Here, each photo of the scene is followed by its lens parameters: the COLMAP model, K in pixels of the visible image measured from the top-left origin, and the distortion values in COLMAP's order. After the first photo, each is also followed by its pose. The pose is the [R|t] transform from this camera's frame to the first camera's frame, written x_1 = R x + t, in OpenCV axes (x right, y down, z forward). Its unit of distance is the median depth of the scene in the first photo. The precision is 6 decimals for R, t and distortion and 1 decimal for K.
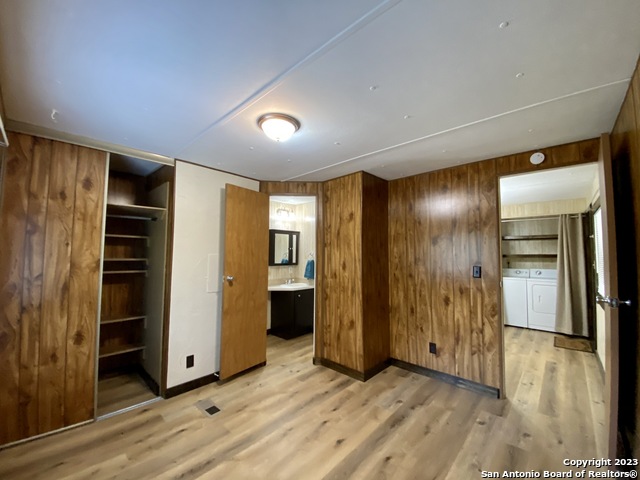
lens RADIAL K [[258.4, 0, 318.9], [0, 258.4, 239.7], [0, 0, 1]] dist [0.002544, -0.011415]
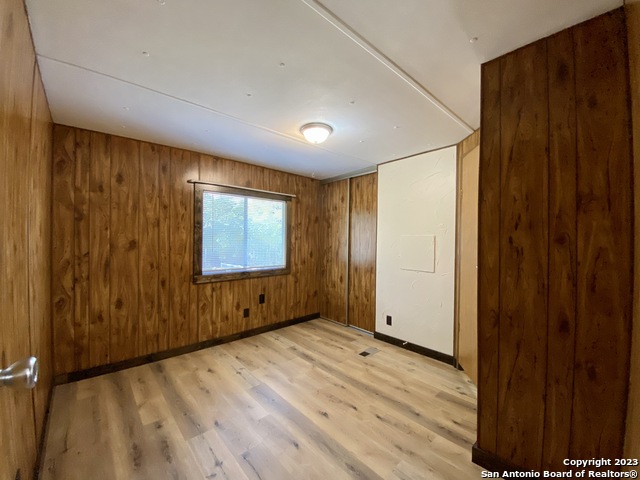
lens RADIAL K [[258.4, 0, 318.4], [0, 258.4, 240.1], [0, 0, 1]] dist [0.002544, -0.011415]
pose [[-0.098008, -0.005663, -0.995169, 0.951706], [0.052410, 0.998567, -0.010843, 0.088147], [0.993805, -0.053219, -0.097571, 0.954335]]
